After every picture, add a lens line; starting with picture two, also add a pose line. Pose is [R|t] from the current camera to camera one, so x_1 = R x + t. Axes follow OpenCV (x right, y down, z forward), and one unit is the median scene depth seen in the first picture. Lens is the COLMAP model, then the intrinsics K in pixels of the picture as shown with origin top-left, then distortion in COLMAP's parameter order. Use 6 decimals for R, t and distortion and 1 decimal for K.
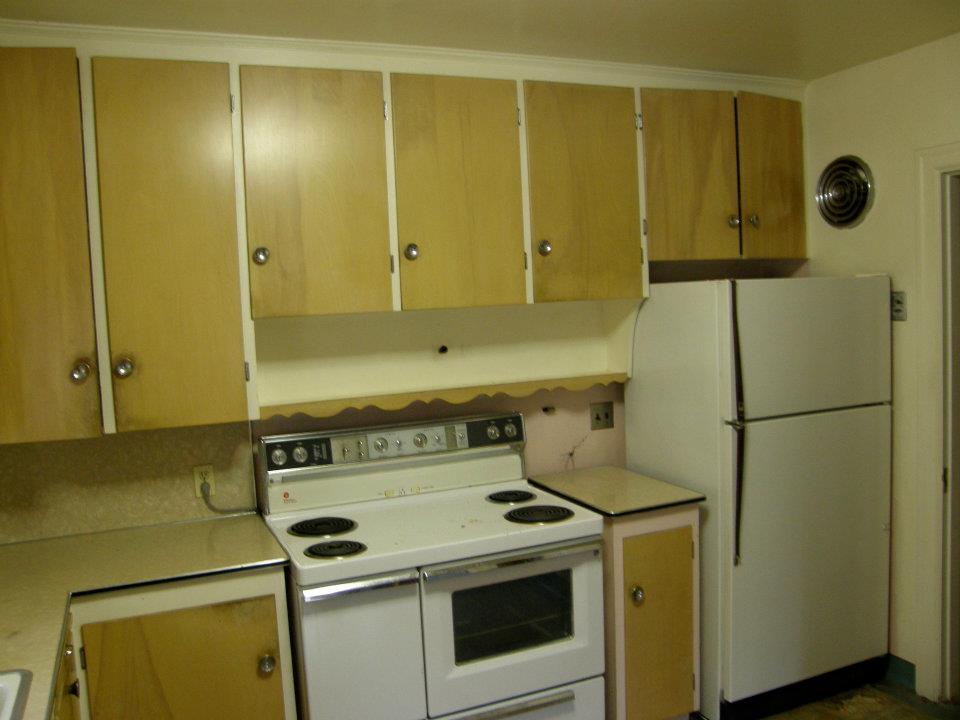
lens RADIAL K [[829.8, 0, 480.0], [0, 829.8, 360.0], [0, 0, 1]] dist [-0.163505, 0.153206]
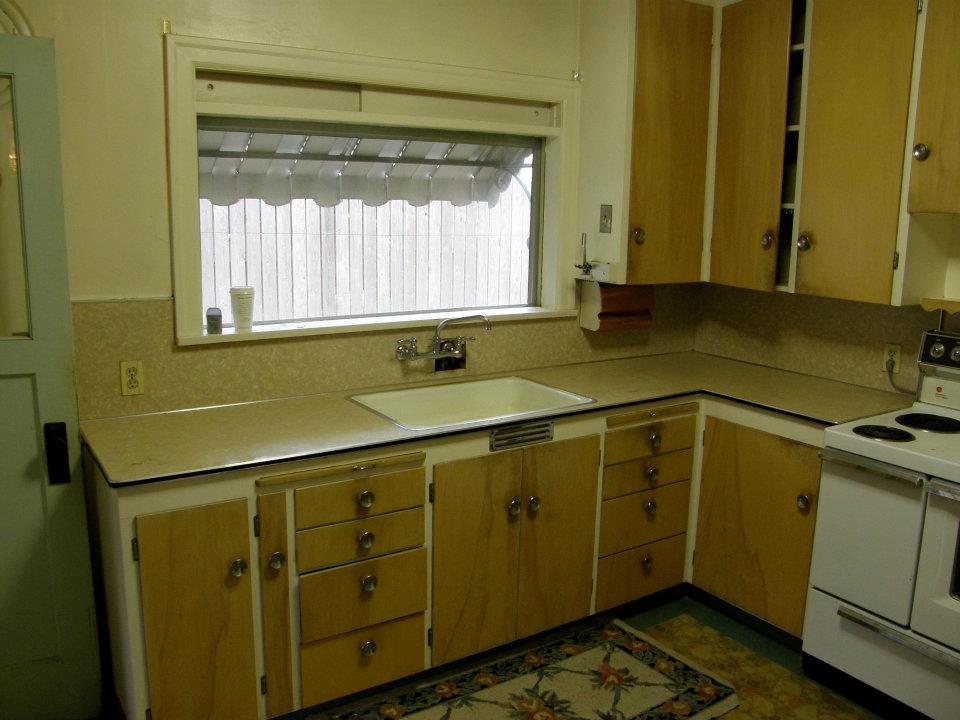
lens RADIAL K [[829.8, 0, 480.0], [0, 829.8, 360.0], [0, 0, 1]] dist [-0.163505, 0.153206]
pose [[0.166155, 0.232170, -0.958379, 0.618050], [-0.097621, 0.970987, 0.218300, -0.033083], [0.981256, 0.057286, 0.183999, 0.248038]]
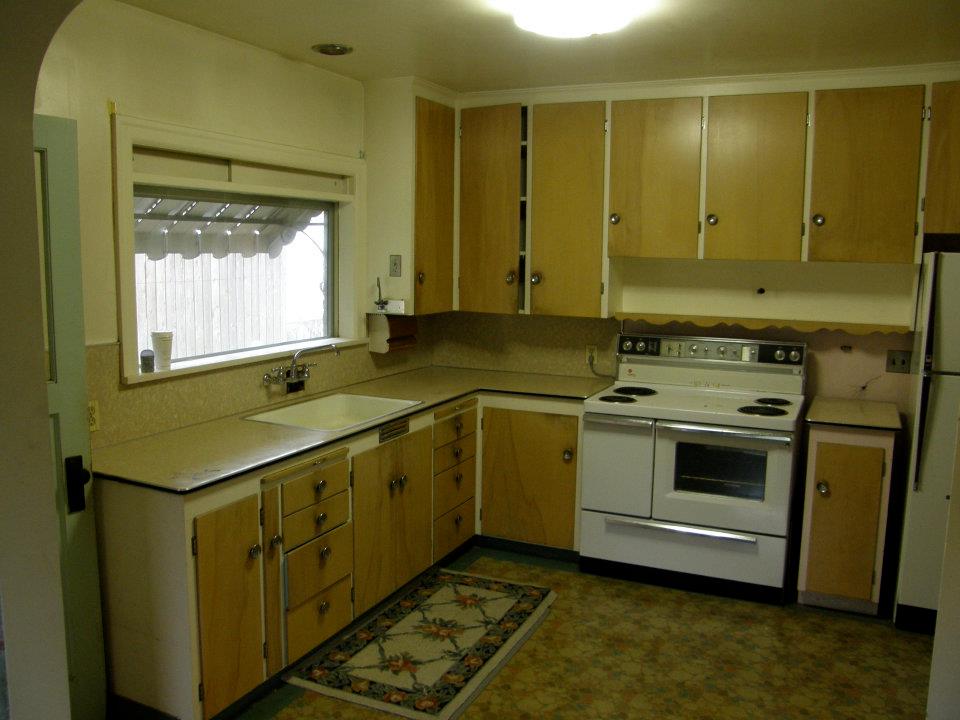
lens RADIAL K [[829.8, 0, 480.0], [0, 829.8, 360.0], [0, 0, 1]] dist [-0.163505, 0.153206]
pose [[0.660603, 0.152934, -0.734993, 0.734850], [-0.099150, 0.988228, 0.116511, -0.011721], [0.744159, -0.004093, 0.667990, -0.274552]]
